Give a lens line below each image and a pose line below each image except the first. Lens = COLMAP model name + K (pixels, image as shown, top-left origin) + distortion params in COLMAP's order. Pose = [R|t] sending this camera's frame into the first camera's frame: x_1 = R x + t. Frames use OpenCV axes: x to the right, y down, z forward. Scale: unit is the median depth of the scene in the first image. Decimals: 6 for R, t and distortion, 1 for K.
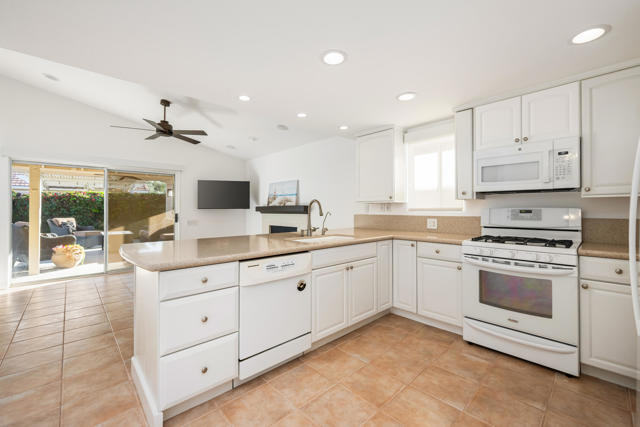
lens RADIAL K [[267.4, 0, 323.4], [0, 267.4, 207.3], [0, 0, 1]] dist [0.000000, -0.000395]
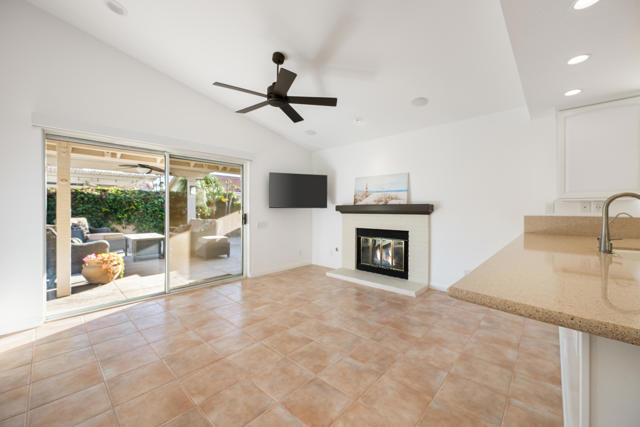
lens RADIAL K [[251.1, 0, 319.8], [0, 251.1, 212.6], [0, 0, 1]] dist [0.003136, -0.000688]
pose [[0.997396, 0.001972, 0.072090, -0.399862], [-0.003510, 0.999769, 0.021218, 0.003747], [-0.072031, -0.021416, 0.997172, 0.241287]]
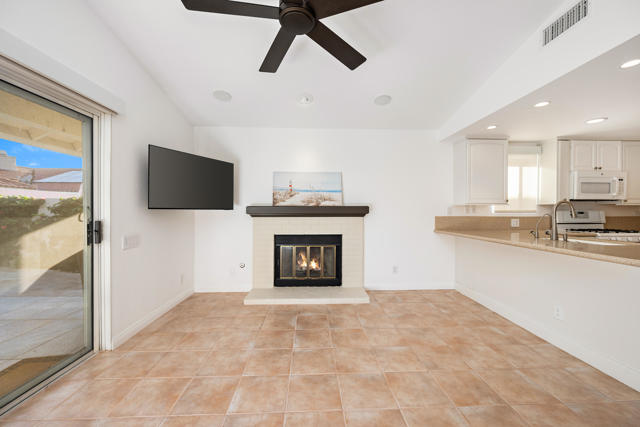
lens RADIAL K [[251.1, 0, 320.3], [0, 251.1, 216.7], [0, 0, 1]] dist [0.003136, -0.000688]
pose [[0.653130, -0.013353, 0.757128, -0.646168], [-0.008551, 0.999651, 0.025006, 0.006291], [-0.757198, -0.022806, 0.652788, 0.546630]]
